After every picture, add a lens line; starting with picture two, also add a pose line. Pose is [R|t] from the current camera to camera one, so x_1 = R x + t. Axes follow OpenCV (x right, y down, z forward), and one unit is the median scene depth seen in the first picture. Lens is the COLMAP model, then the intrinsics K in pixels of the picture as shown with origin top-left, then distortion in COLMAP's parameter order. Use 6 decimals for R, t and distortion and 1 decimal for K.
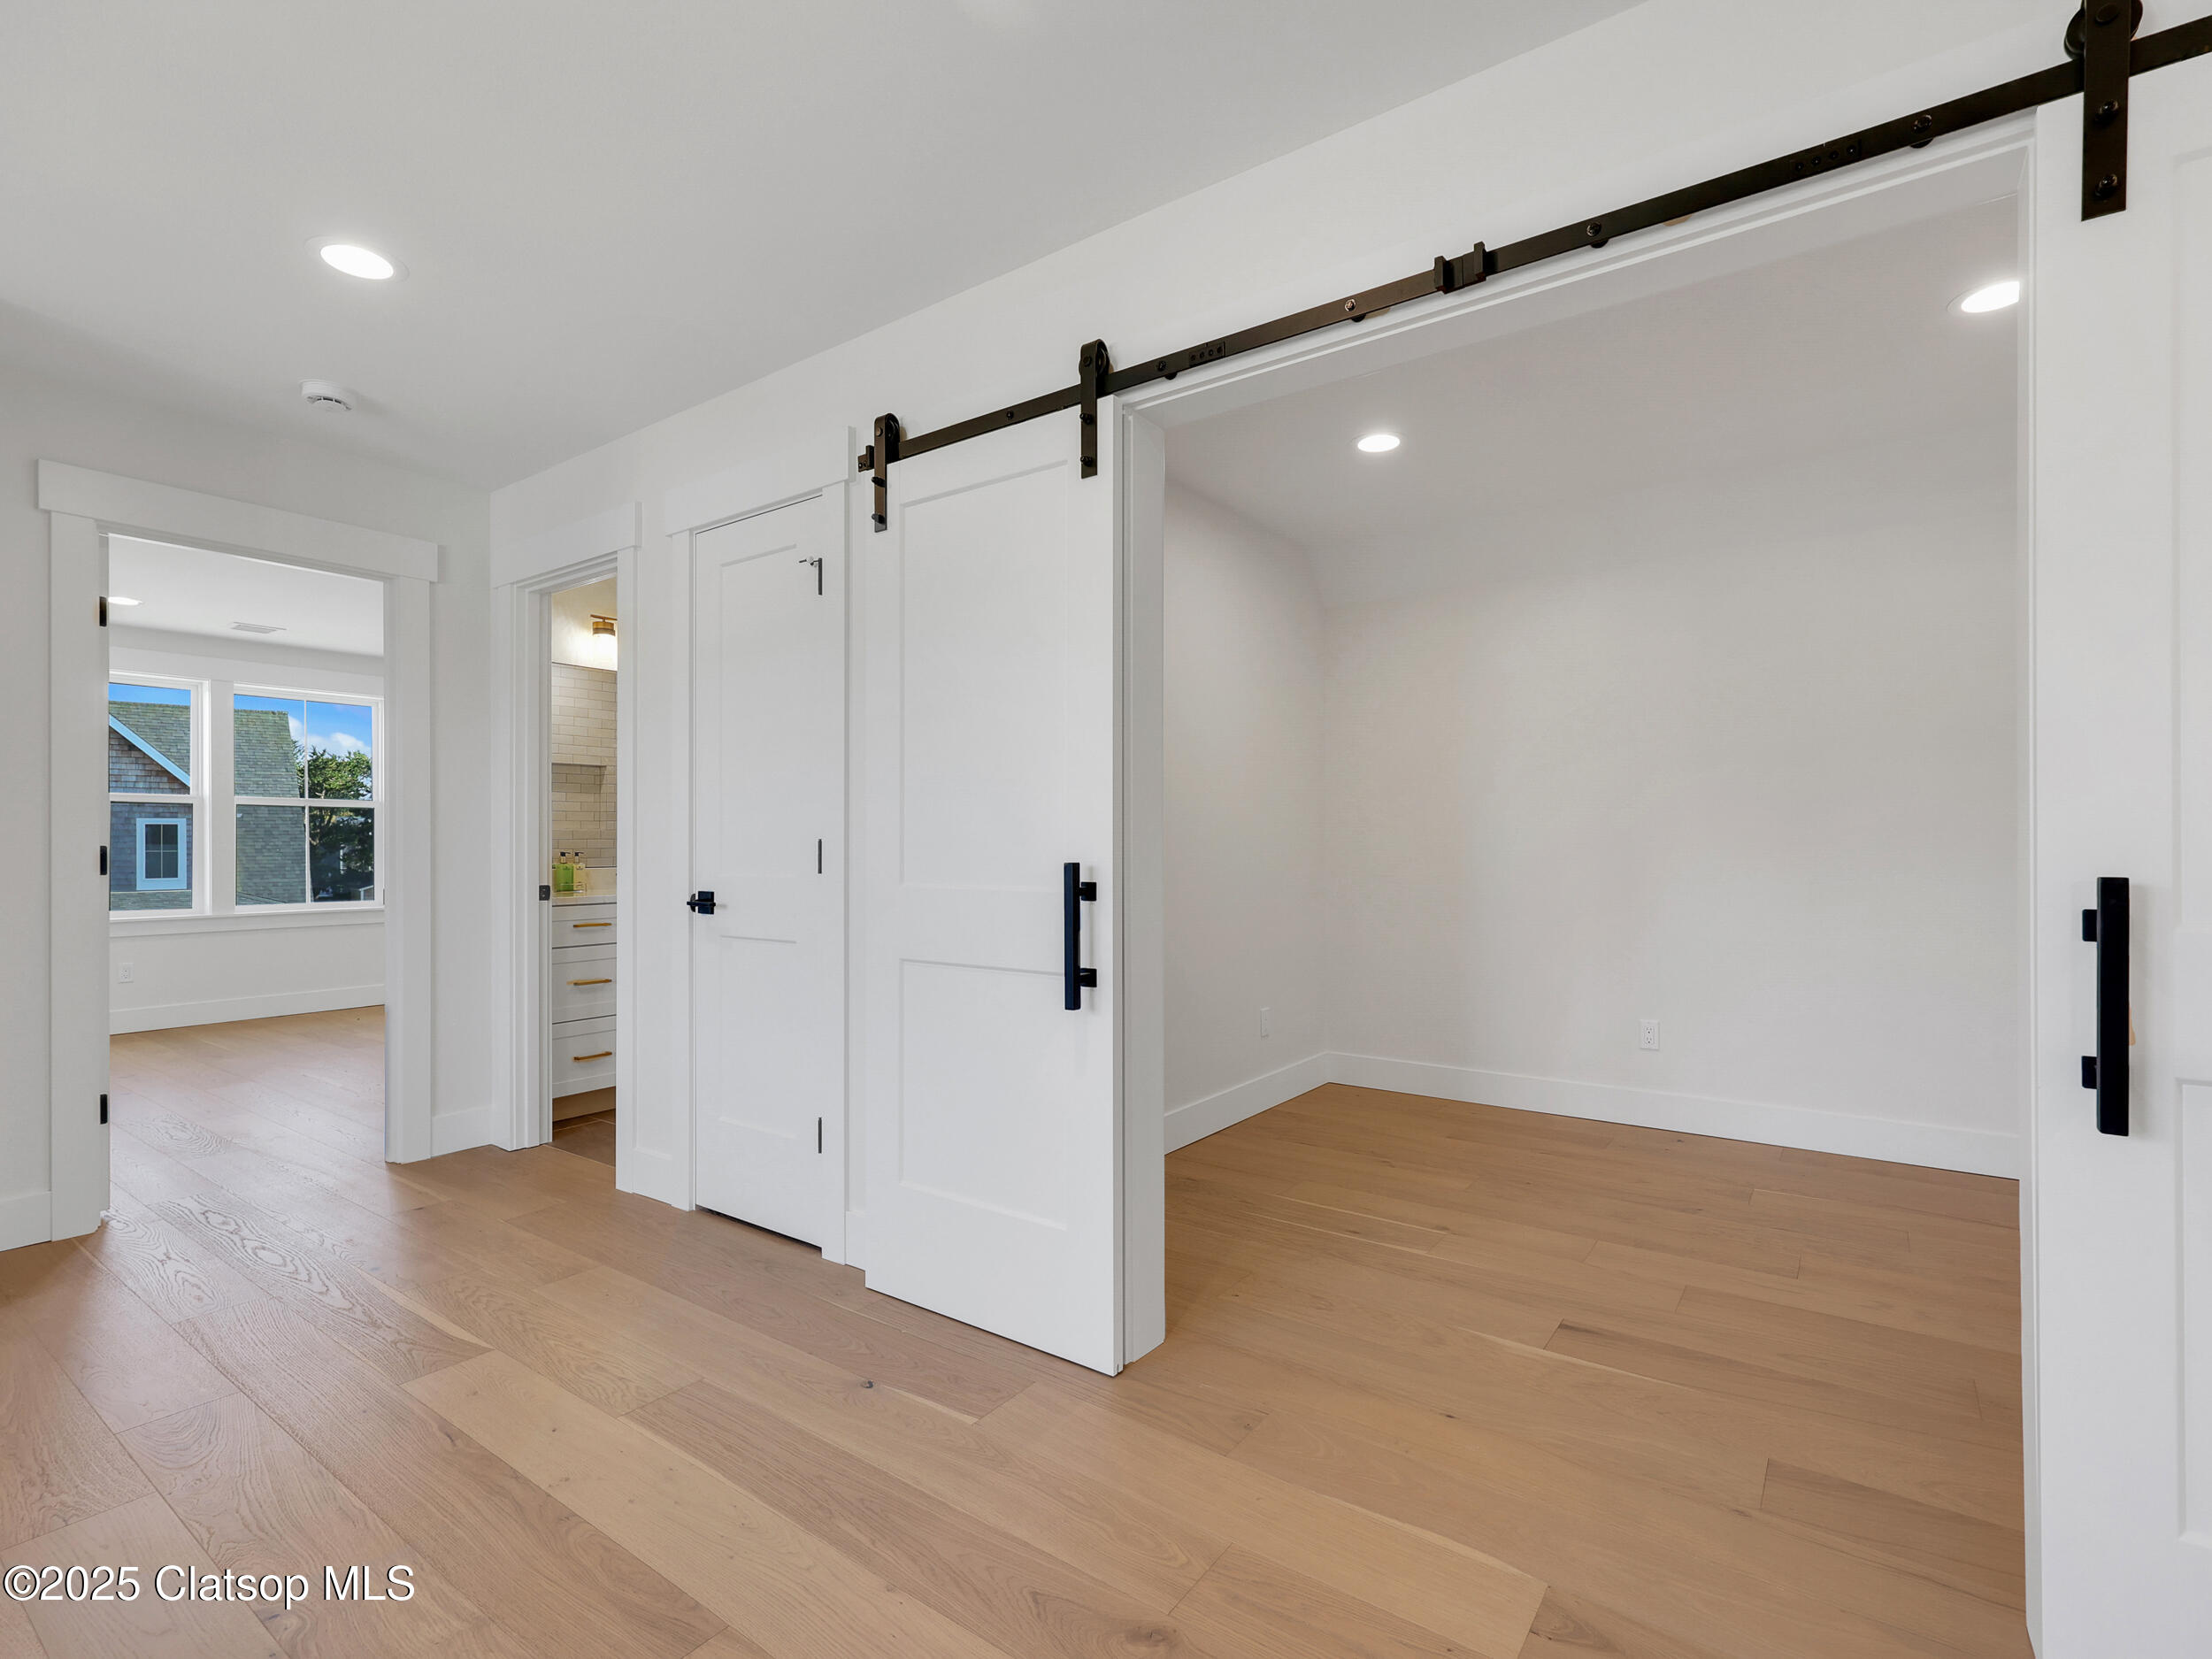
lens RADIAL K [[1049.3, 0, 1135.1], [0, 1049.3, 841.7], [0, 0, 1]] dist [0.003688, -0.000297]
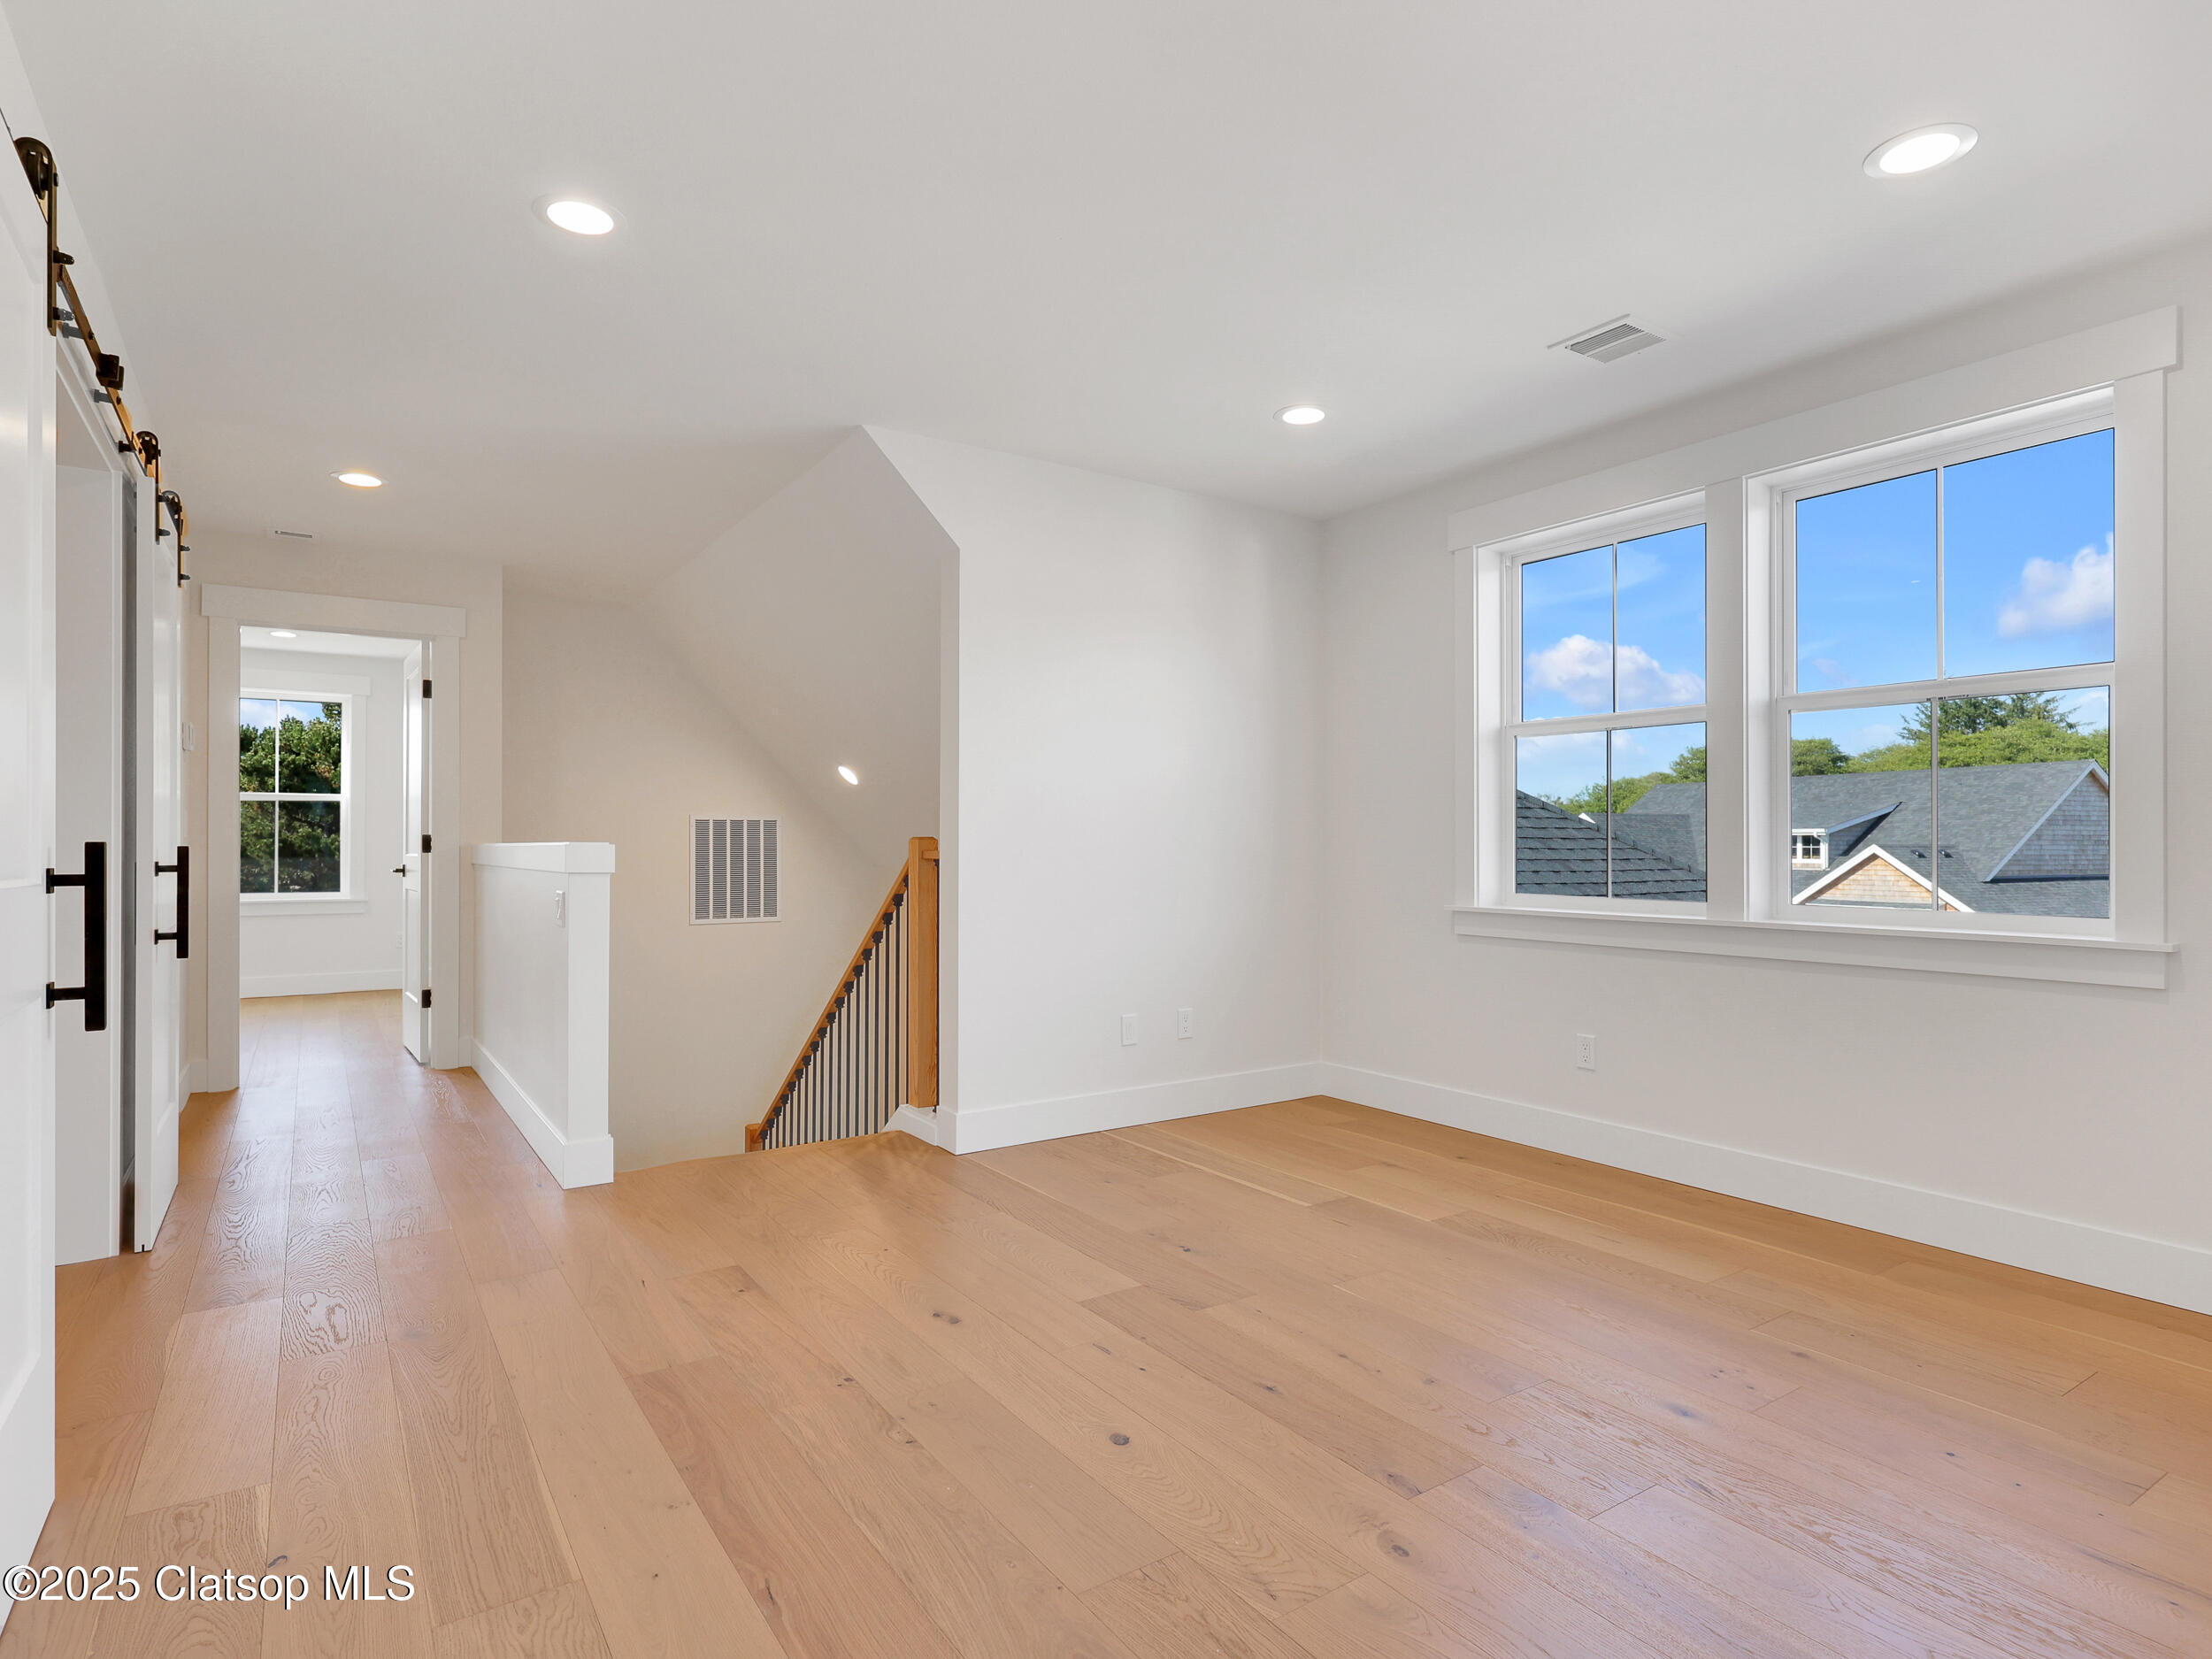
lens RADIAL K [[1165.8, 0, 1127.1], [0, 1165.8, 826.5], [0, 0, 1]] dist [0.002201, 0.000666]
pose [[-0.940667, 0.010950, 0.339153, -1.051518], [0.005107, 0.999823, -0.018118, 0.024879], [-0.339292, -0.015311, -0.940557, 1.519871]]
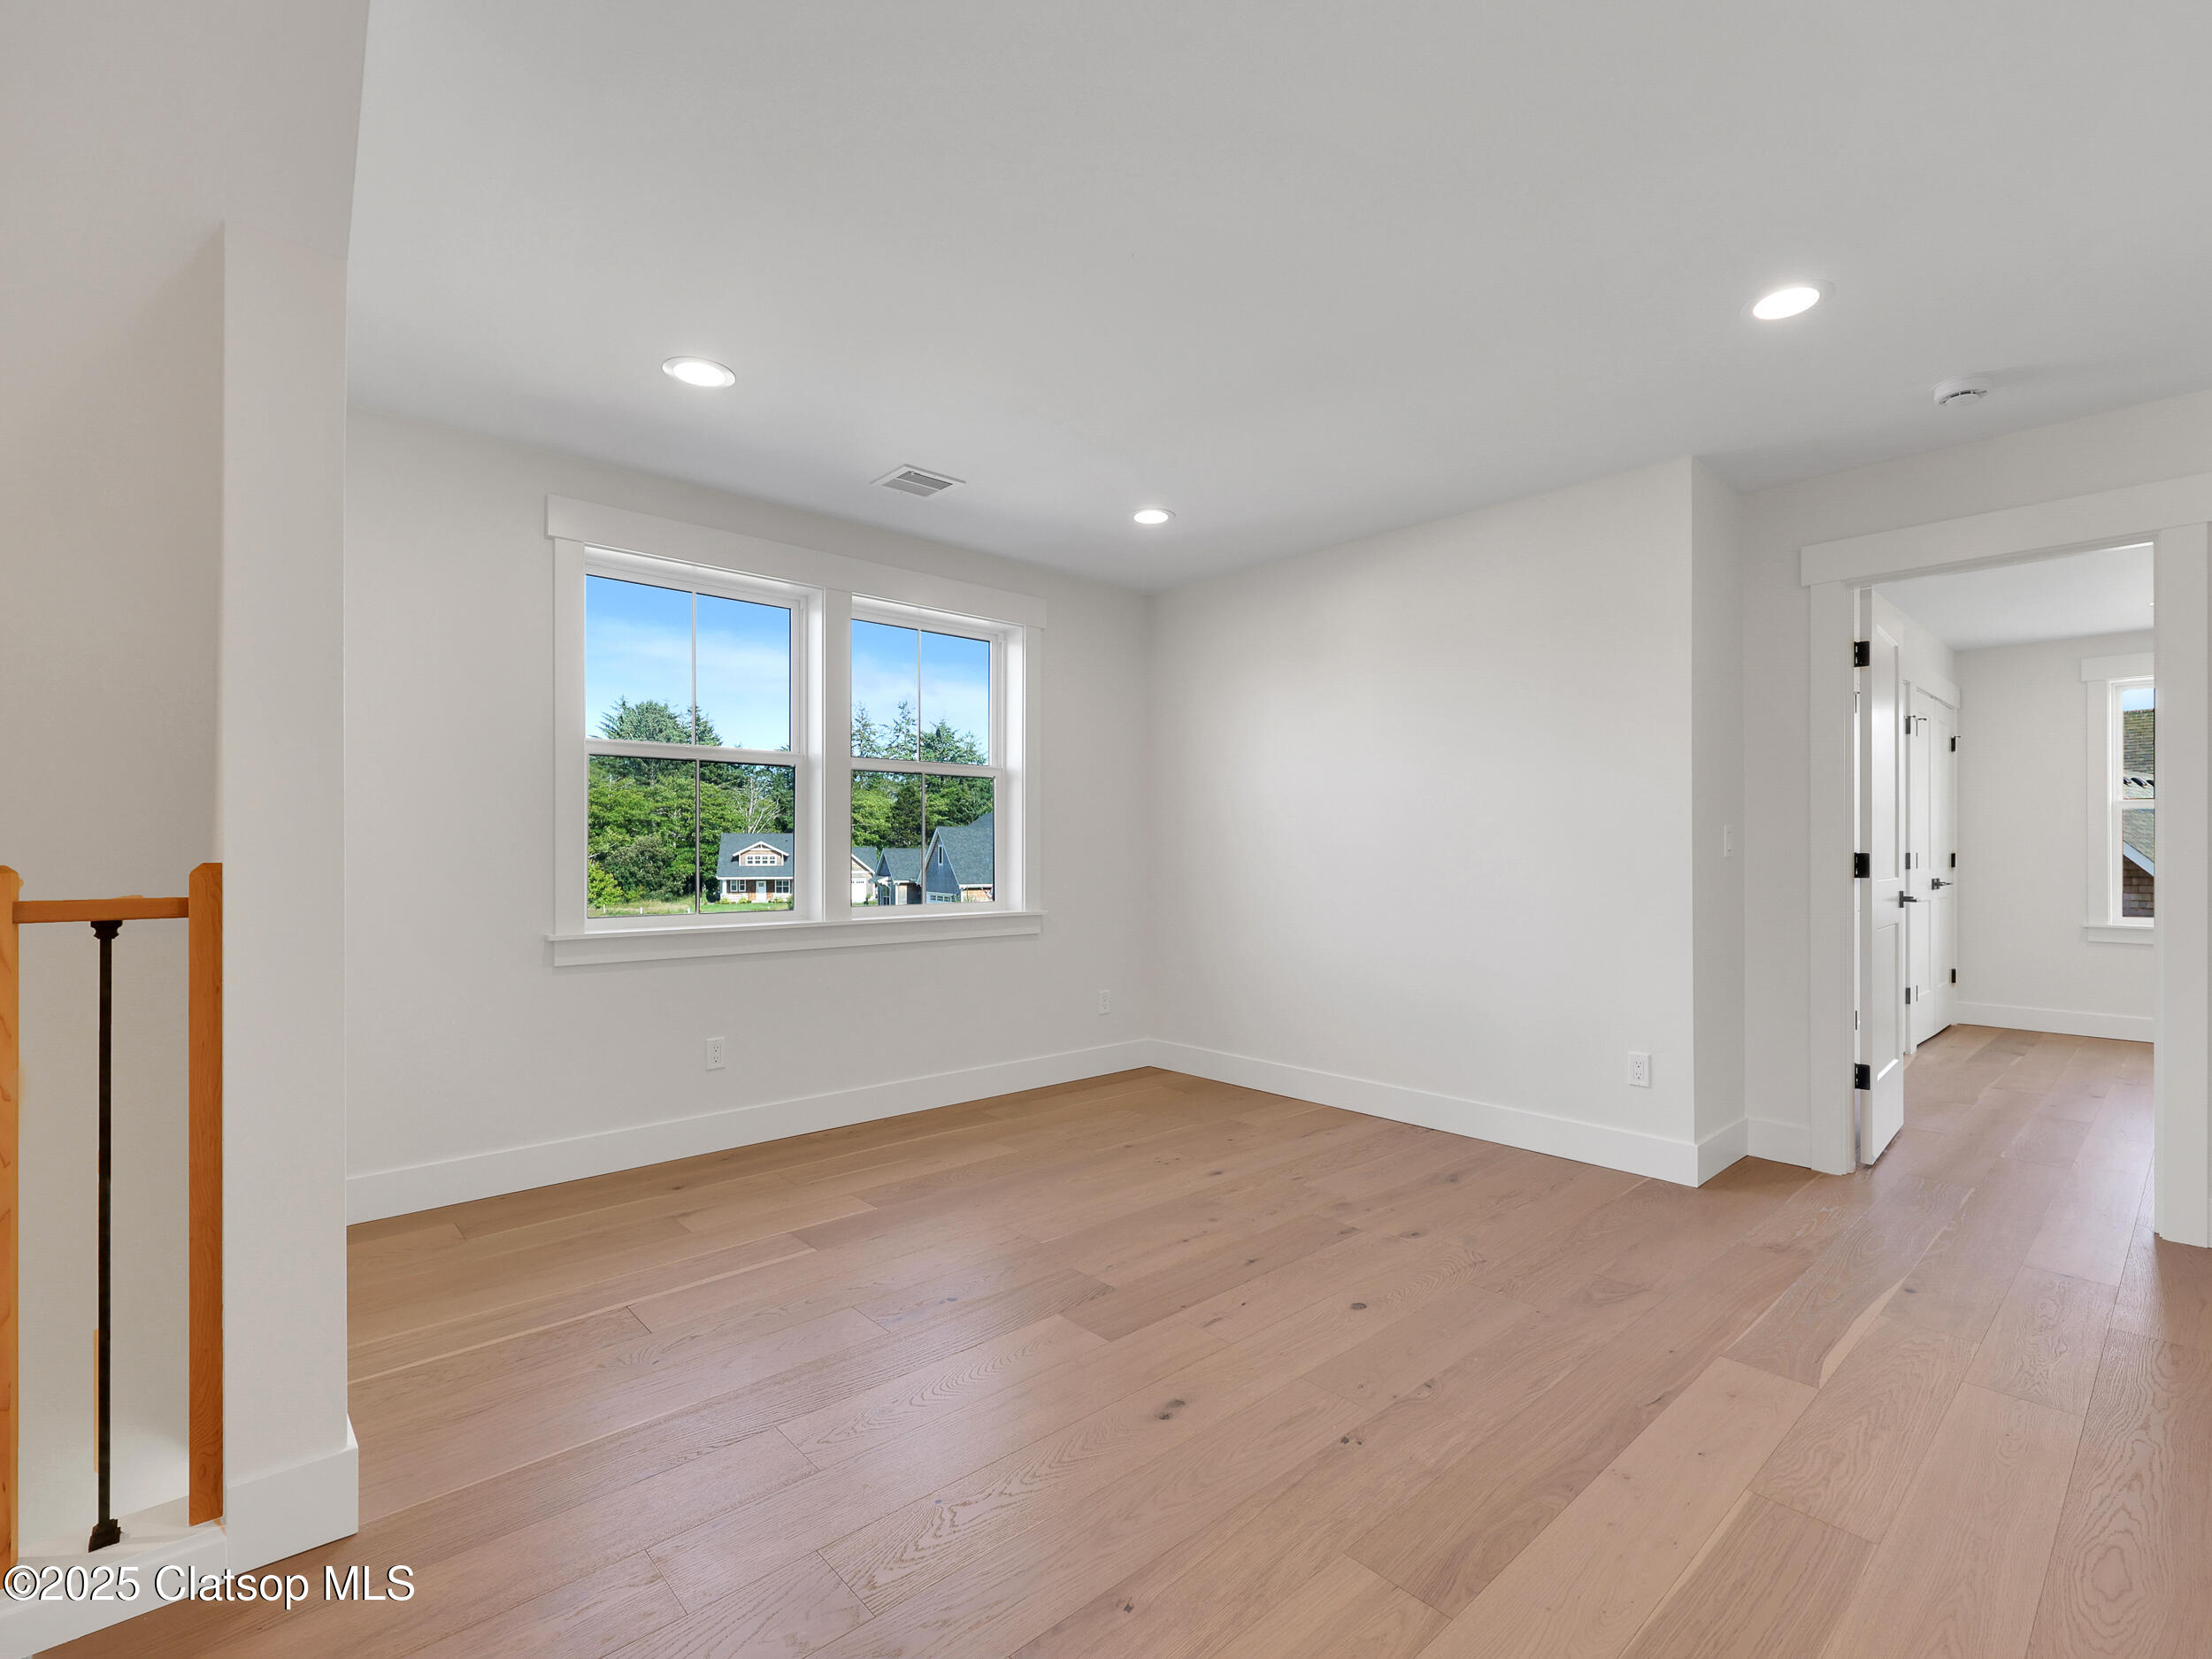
lens RADIAL K [[1013.0, 0, 1100.7], [0, 1013.0, 845.5], [0, 0, 1]] dist [0.000375, -0.000091]
pose [[-0.225368, -0.000739, -0.974273, 0.441625], [0.002934, 0.999995, -0.001437, -0.006380], [0.974269, -0.003183, -0.225365, 0.600691]]
